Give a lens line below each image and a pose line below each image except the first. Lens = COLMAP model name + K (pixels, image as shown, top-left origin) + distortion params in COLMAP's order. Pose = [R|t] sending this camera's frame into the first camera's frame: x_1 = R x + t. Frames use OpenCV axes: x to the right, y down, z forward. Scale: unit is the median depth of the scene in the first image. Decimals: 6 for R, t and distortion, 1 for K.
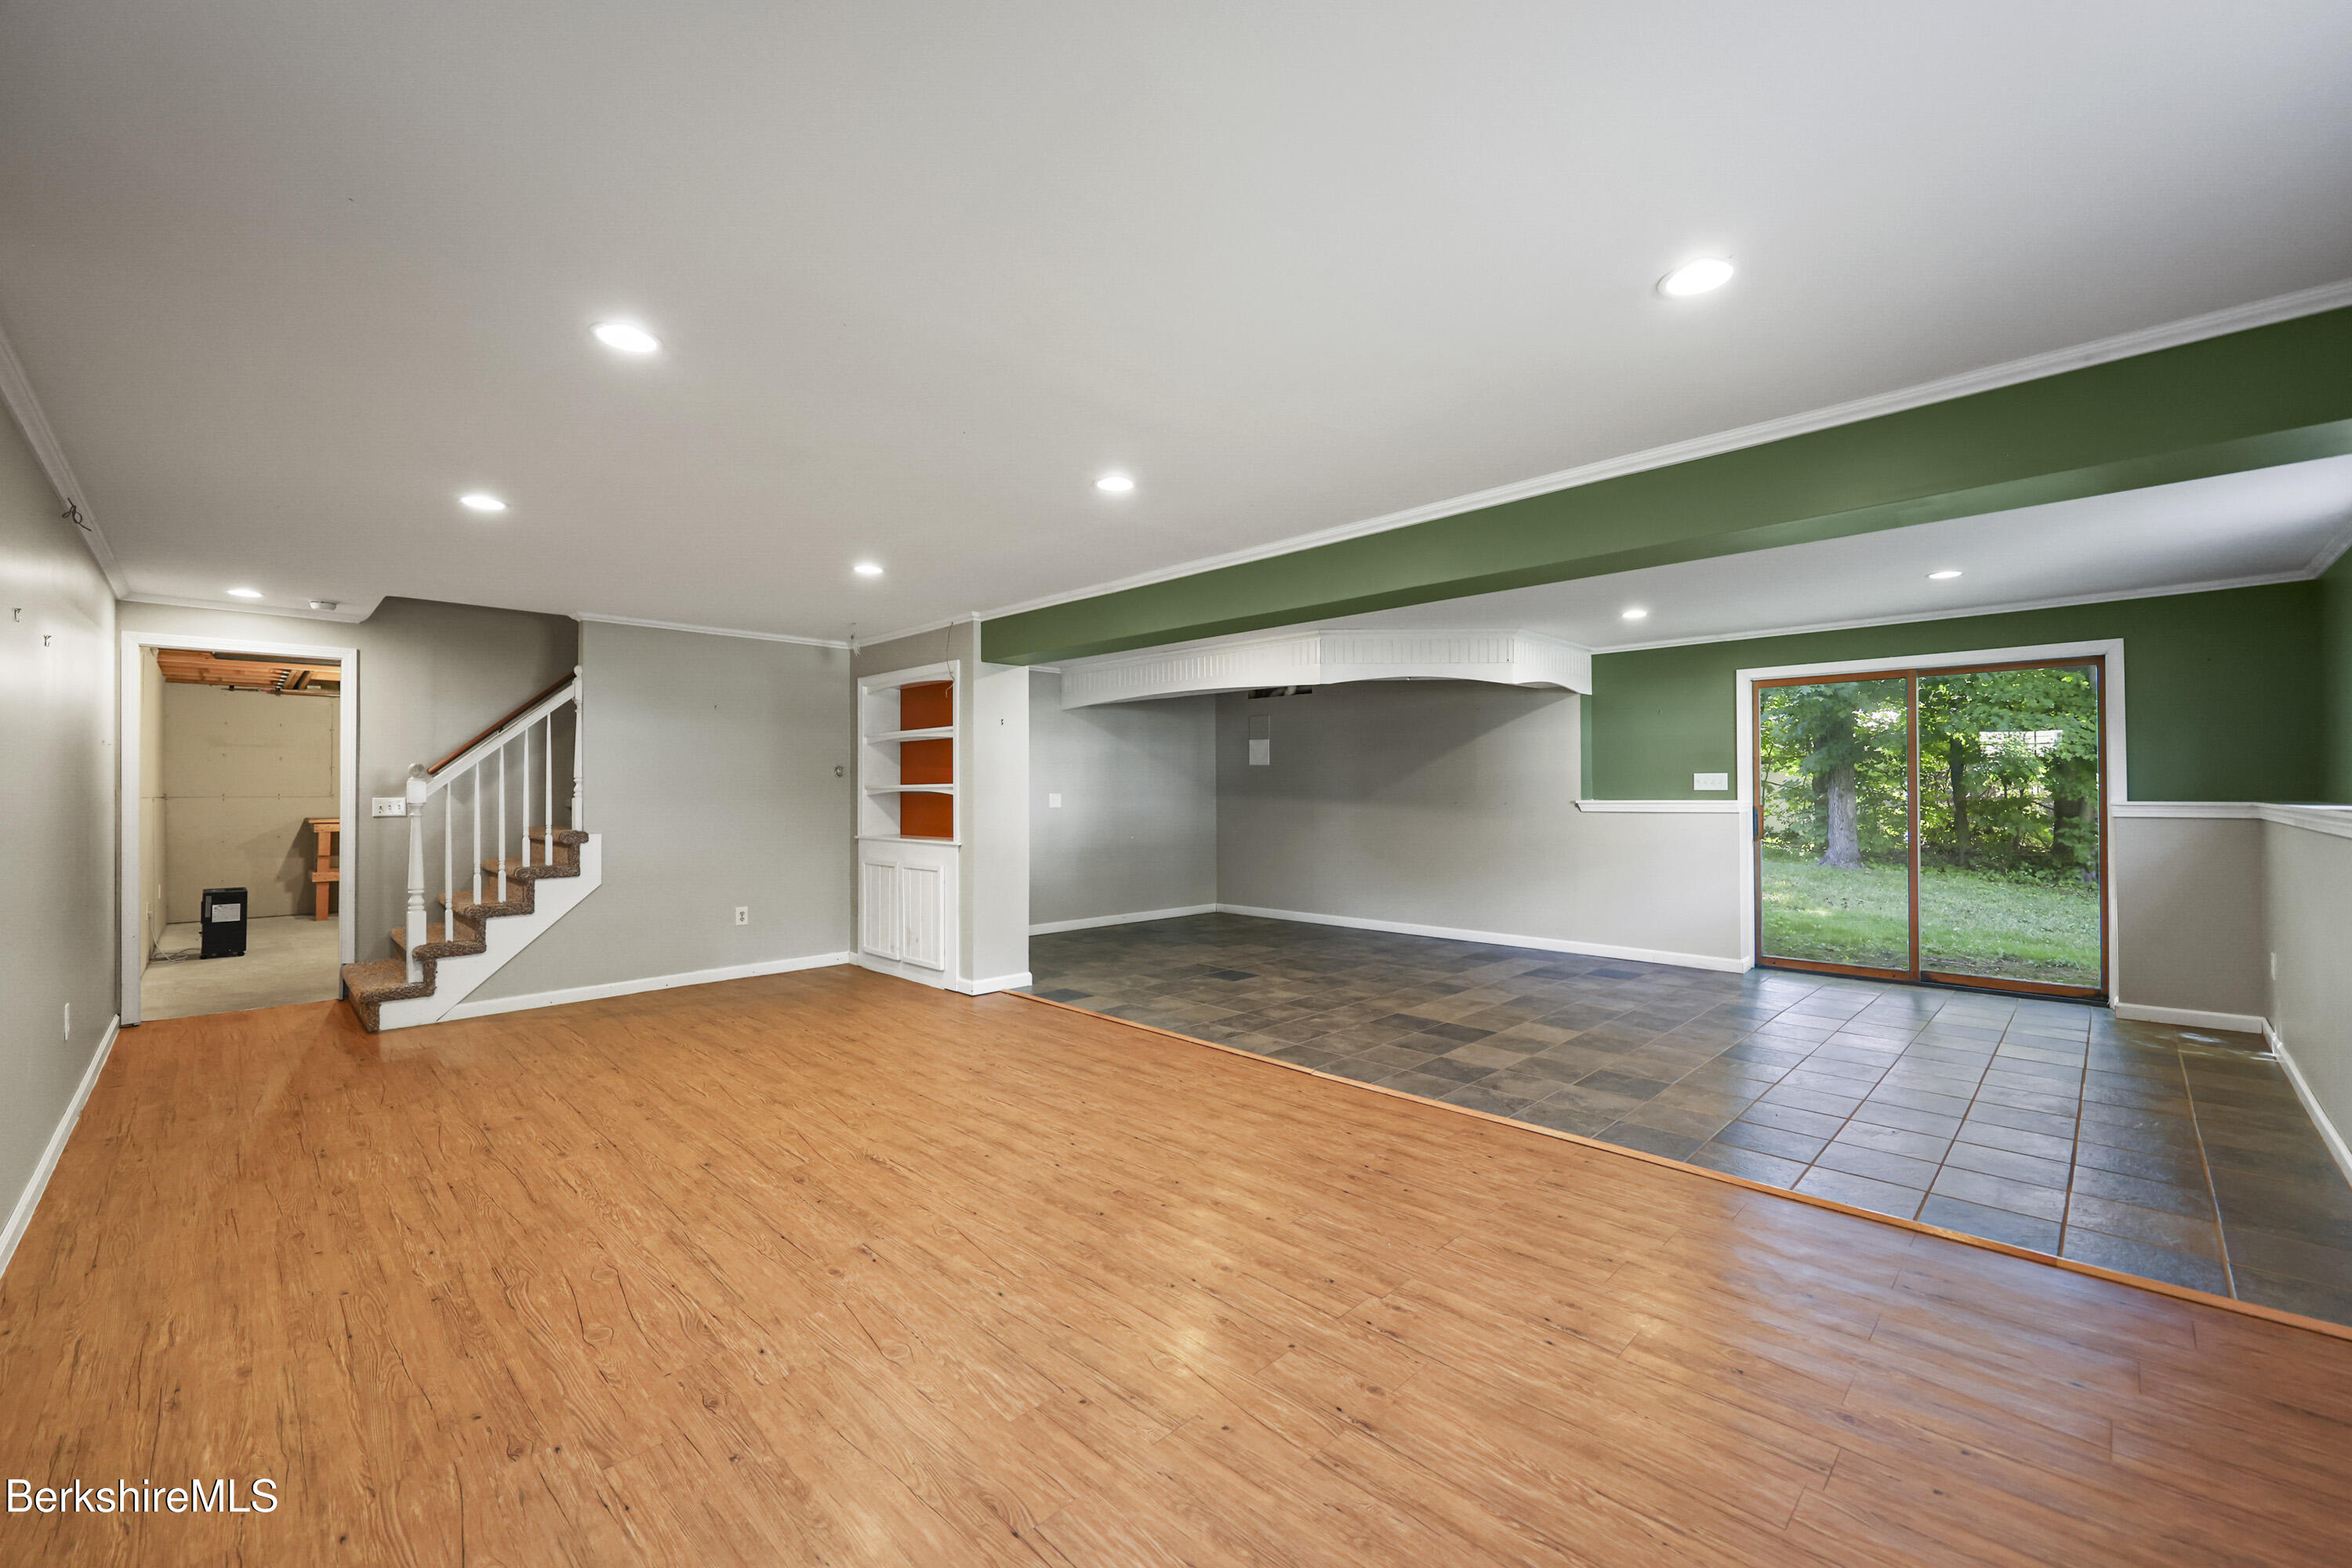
lens RADIAL K [[958.0, 0, 1171.8], [0, 958.0, 816.8], [0, 0, 1]] dist [0.000481, -0.000200]
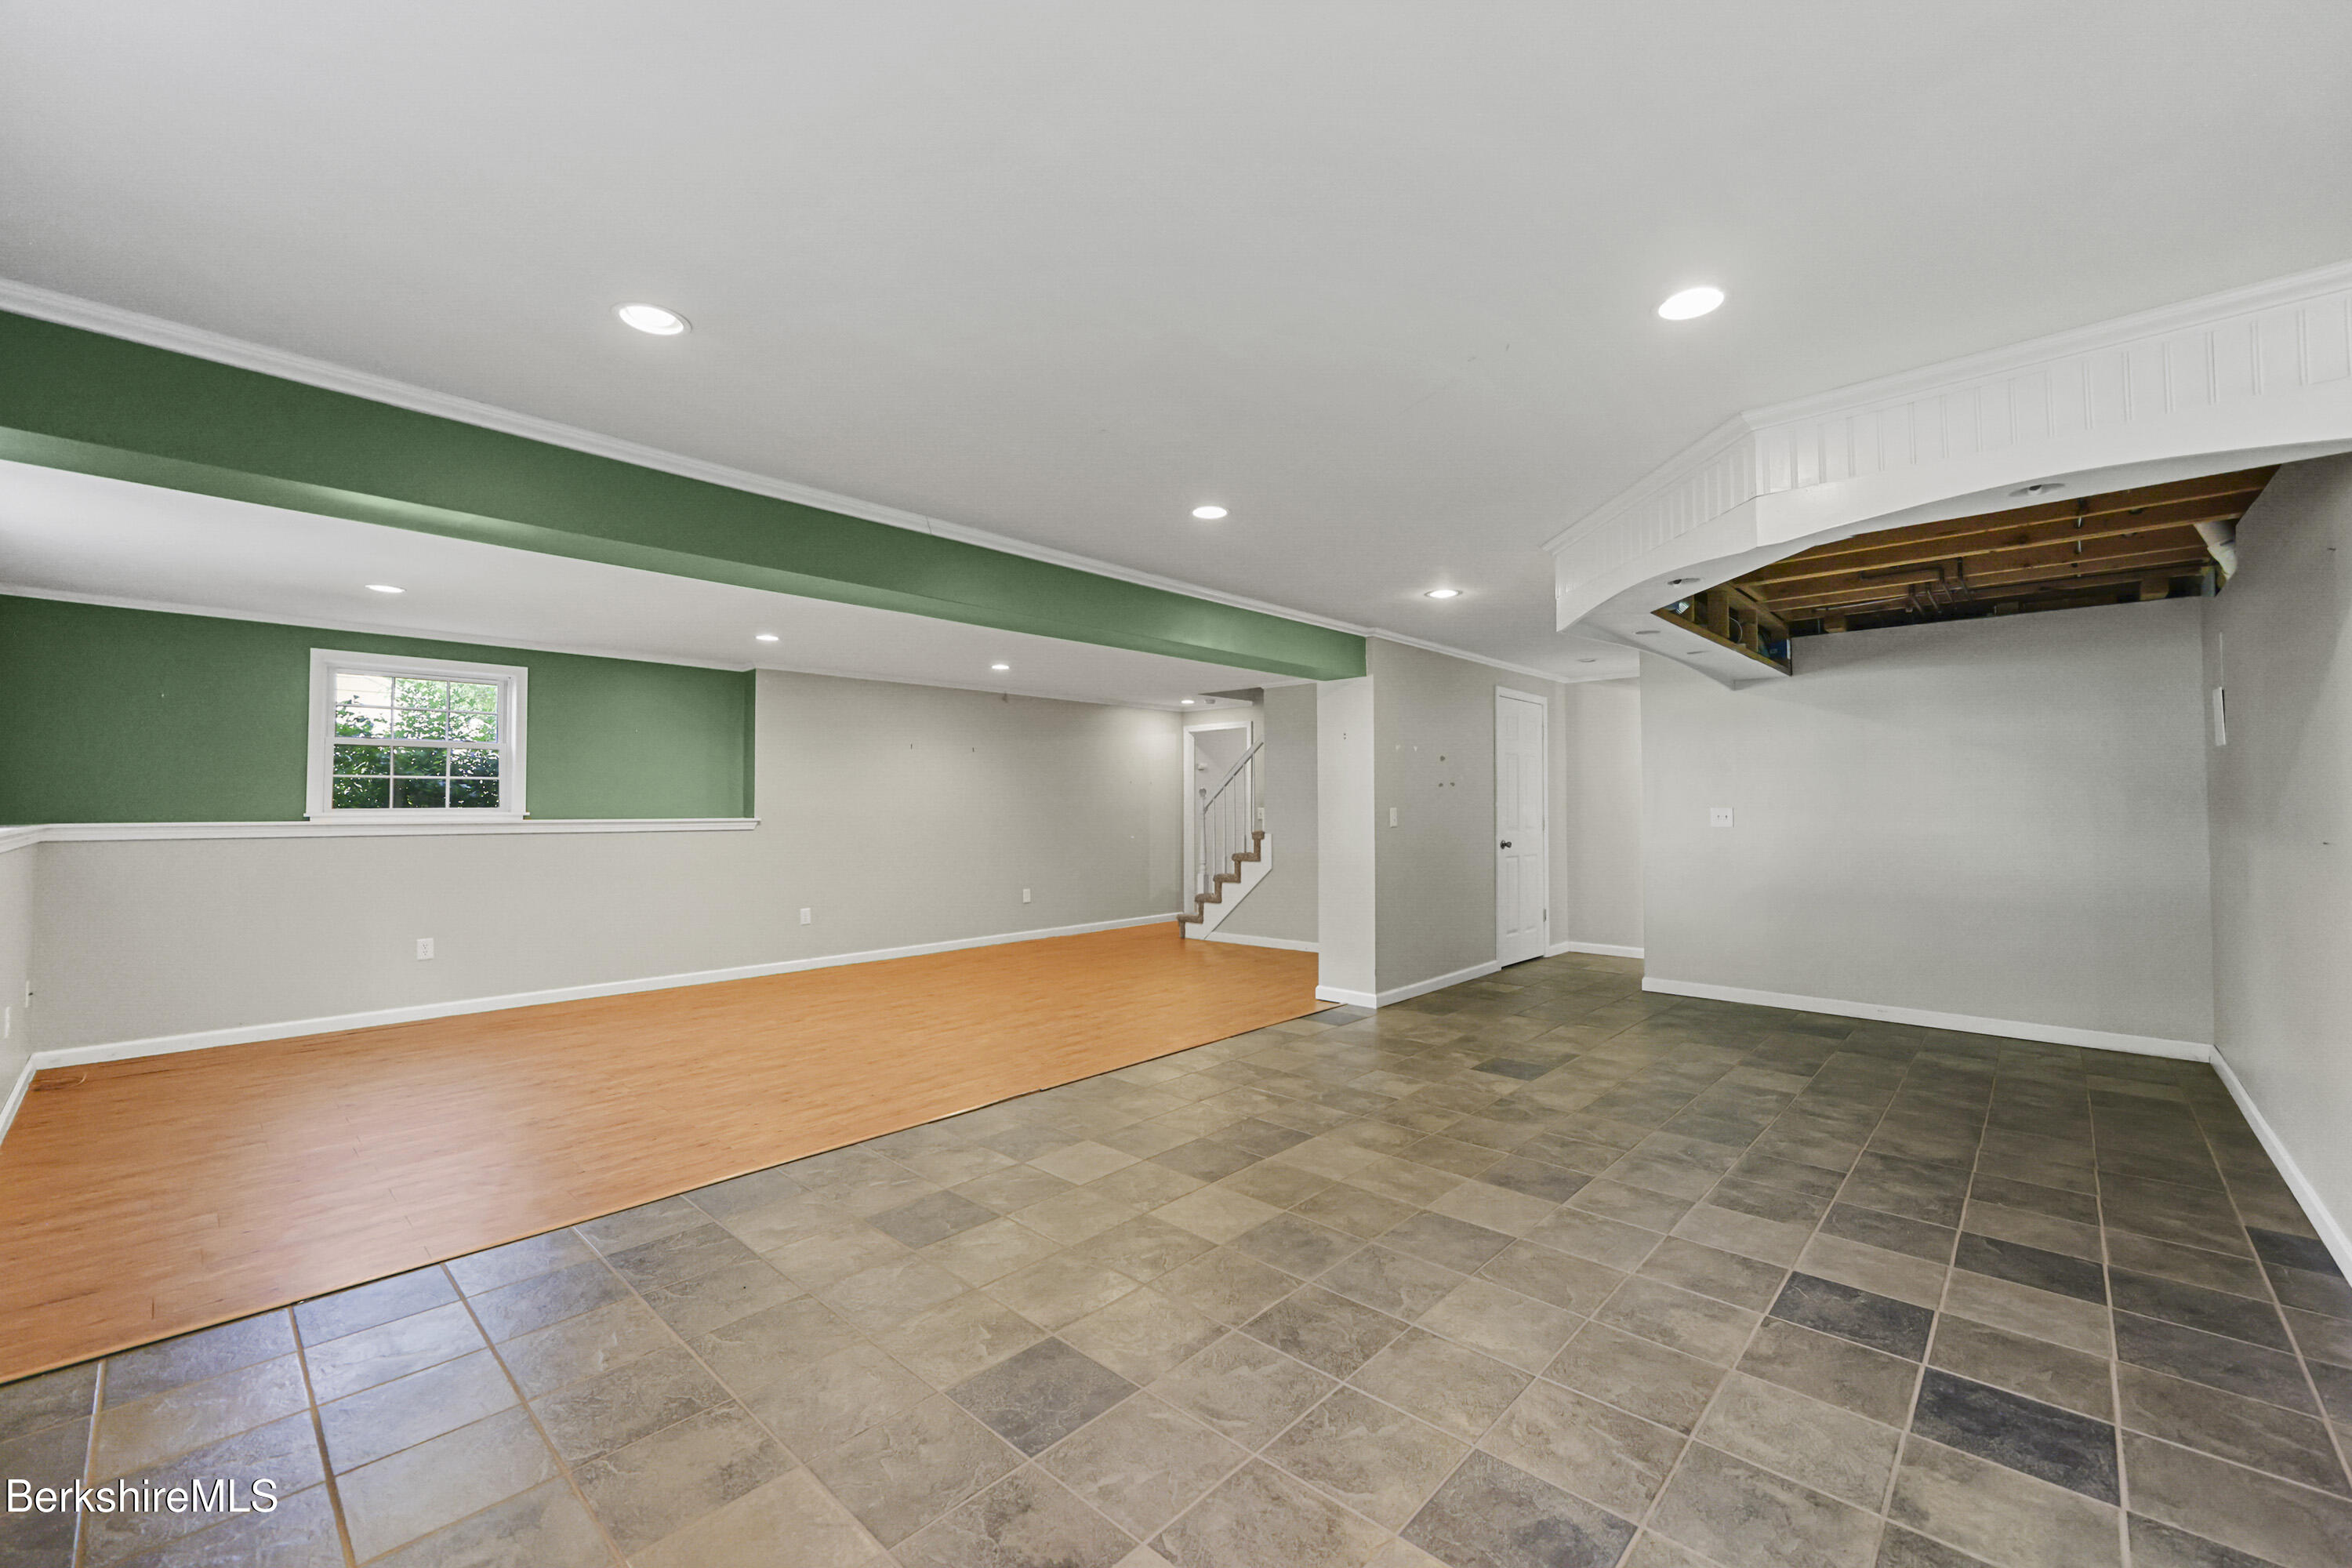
lens RADIAL K [[958.0, 0, 1171.8], [0, 958.0, 816.8], [0, 0, 1]] dist [0.000481, -0.000200]
pose [[0.022399, 0.016591, -0.999611, 1.059918], [-0.027187, 0.999503, 0.015980, -0.032537], [0.999379, 0.026819, 0.022839, 1.033404]]
